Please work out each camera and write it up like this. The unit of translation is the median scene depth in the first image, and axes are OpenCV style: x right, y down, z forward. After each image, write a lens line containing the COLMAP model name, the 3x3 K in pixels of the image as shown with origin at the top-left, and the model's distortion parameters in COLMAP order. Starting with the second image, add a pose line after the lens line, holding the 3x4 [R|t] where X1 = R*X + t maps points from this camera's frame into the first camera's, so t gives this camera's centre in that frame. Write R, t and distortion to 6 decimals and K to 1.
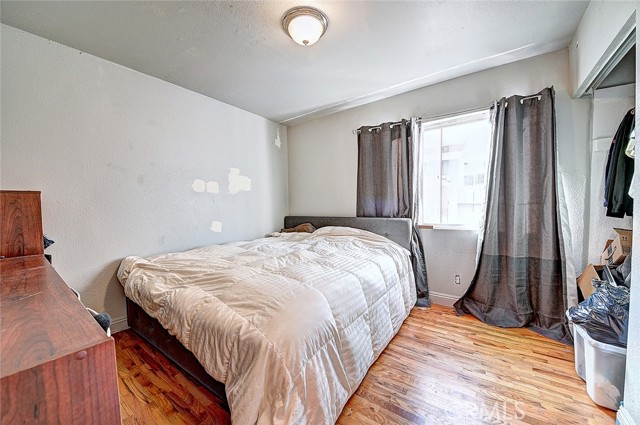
lens RADIAL K [[236.3, 0, 323.3], [0, 236.3, 215.1], [0, 0, 1]] dist [0.014175, -0.014024]
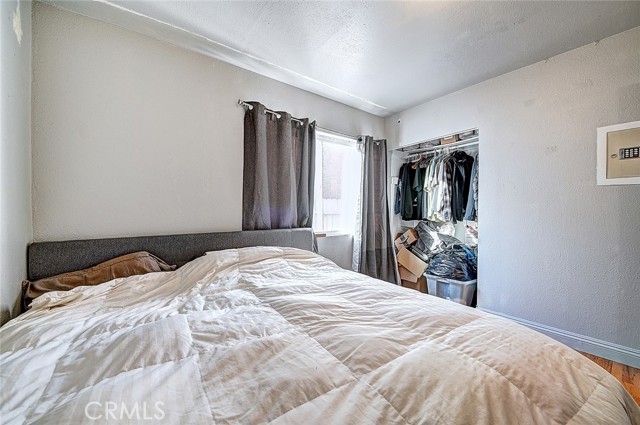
lens RADIAL K [[247.1, 0, 321.6], [0, 247.1, 214.3], [0, 0, 1]] dist [-0.002621, -0.000383]
pose [[0.291955, -0.000304, 0.956432, -0.509506], [0.037729, 0.999225, -0.011199, -0.024217], [-0.955688, 0.039355, 0.291740, 0.636916]]
